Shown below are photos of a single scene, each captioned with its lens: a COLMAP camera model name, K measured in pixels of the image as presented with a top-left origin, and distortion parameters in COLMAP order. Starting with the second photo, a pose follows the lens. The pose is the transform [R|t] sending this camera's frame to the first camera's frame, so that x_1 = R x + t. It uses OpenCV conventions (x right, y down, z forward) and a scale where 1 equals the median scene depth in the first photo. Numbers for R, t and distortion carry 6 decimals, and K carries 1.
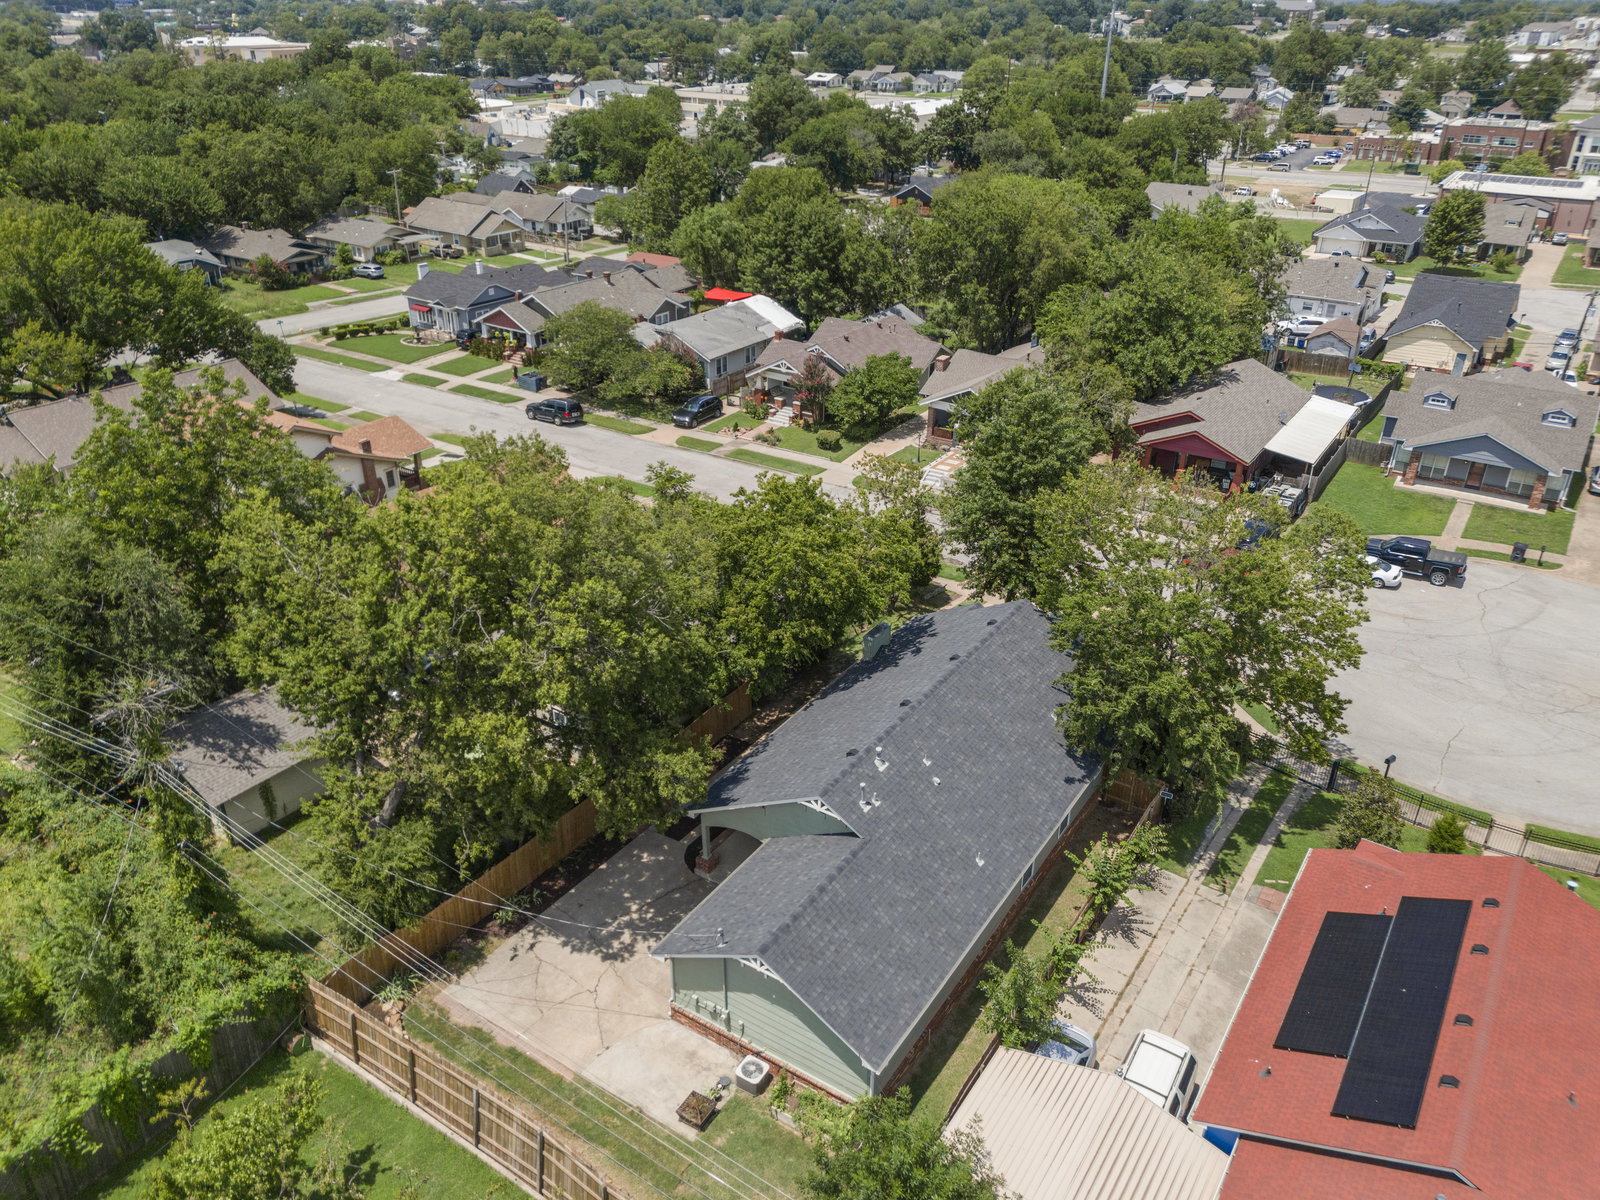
lens RADIAL K [[1145.0, 0, 800.0], [0, 1145.0, 600.0], [0, 0, 1]] dist [-0.011497, -0.001473]
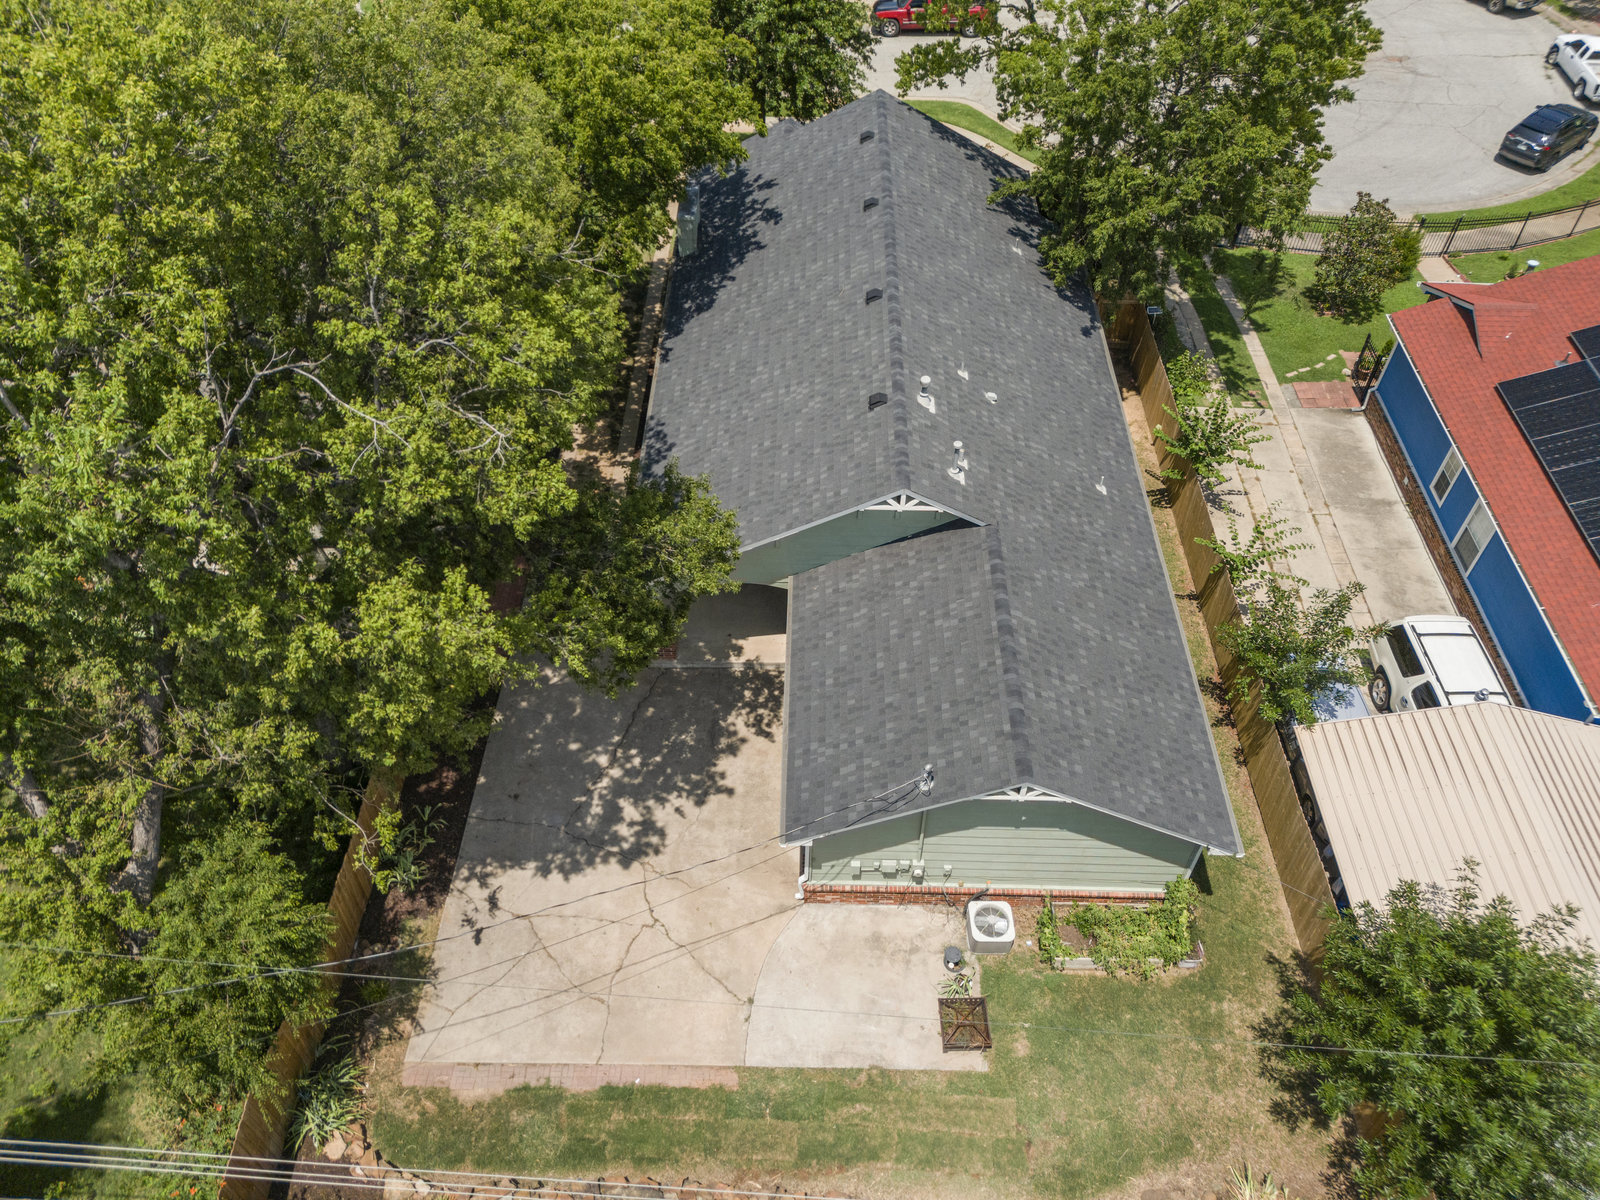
lens RADIAL K [[1152.2, 0, 800.0], [0, 1152.2, 600.0], [0, 0, 1]] dist [0.038189, -0.003018]
pose [[0.847653, -0.398716, 0.350015, -0.129372], [0.245352, 0.879527, 0.407720, -0.017590], [-0.470412, -0.259728, 0.843359, 0.246232]]
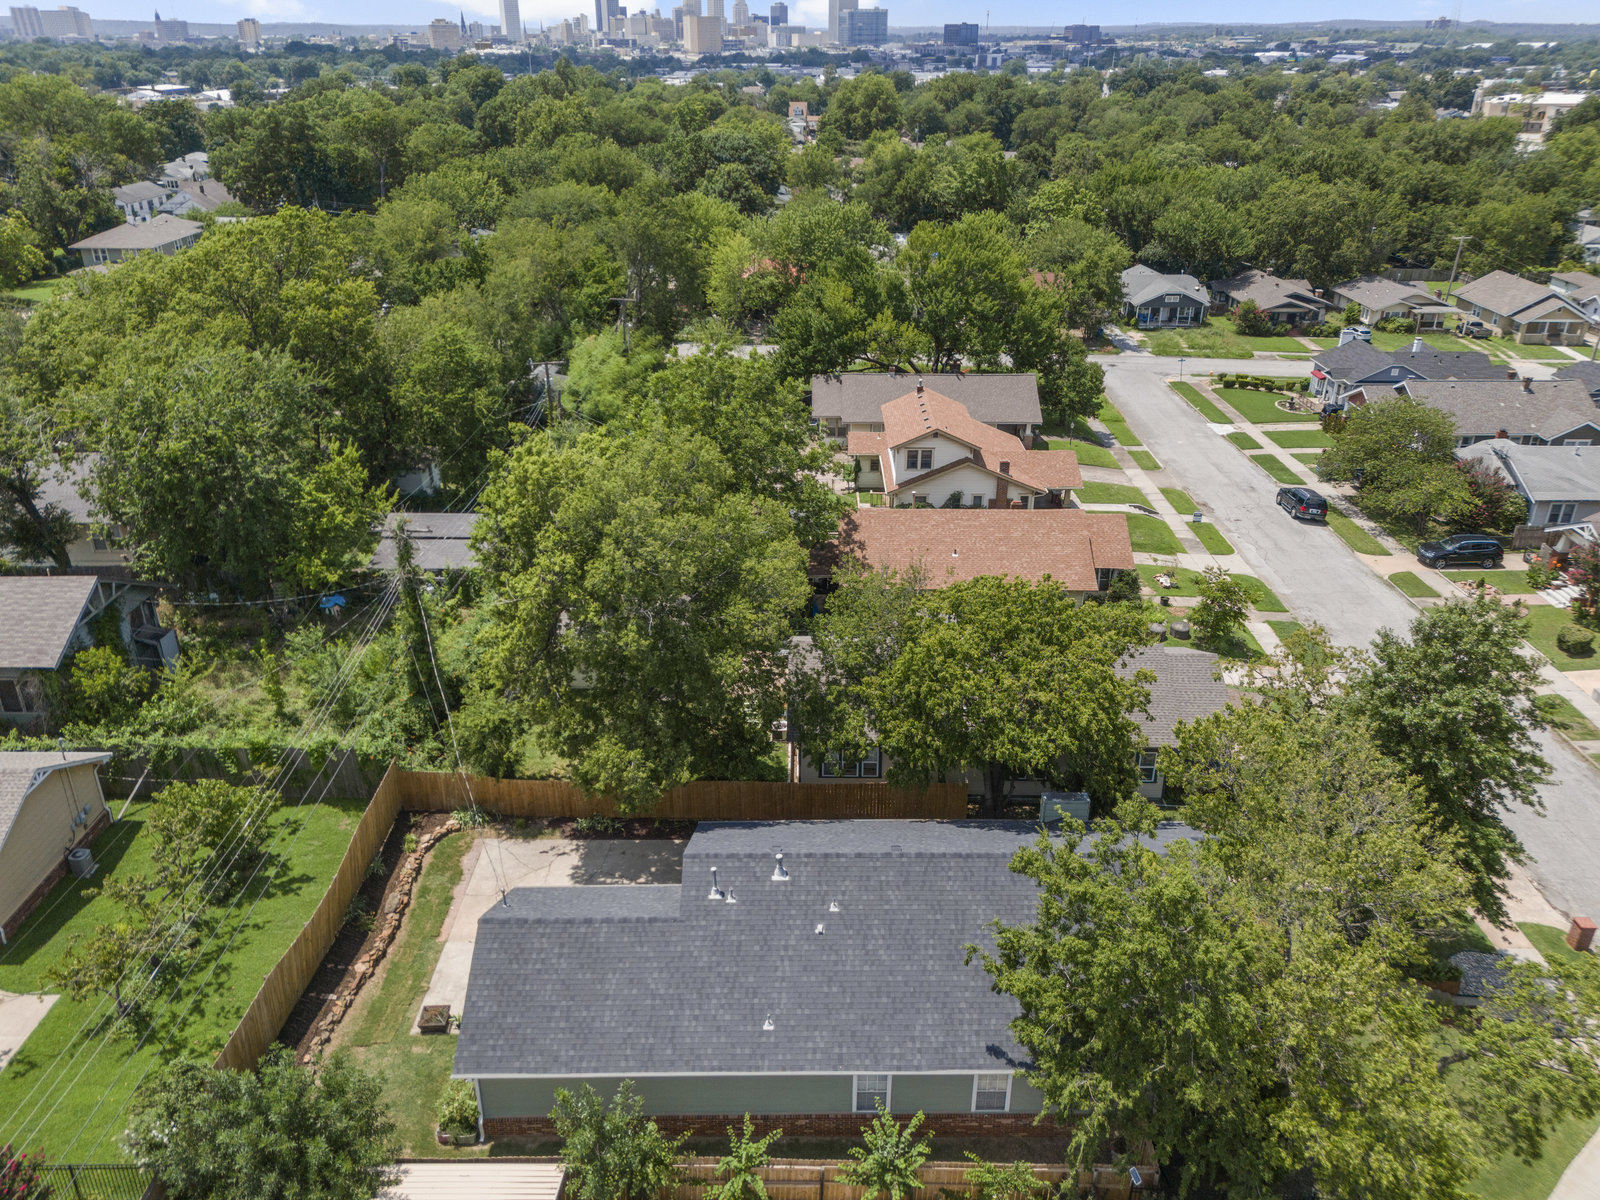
lens RADIAL K [[1126.1, 0, 800.0], [0, 1126.1, 600.0], [0, 0, 1]] dist [0.006593, -0.005733]
pose [[0.551005, 0.346178, -0.759311, 0.353881], [-0.374517, 0.915701, 0.145704, -0.099759], [0.745742, 0.204091, 0.634205, 0.206165]]
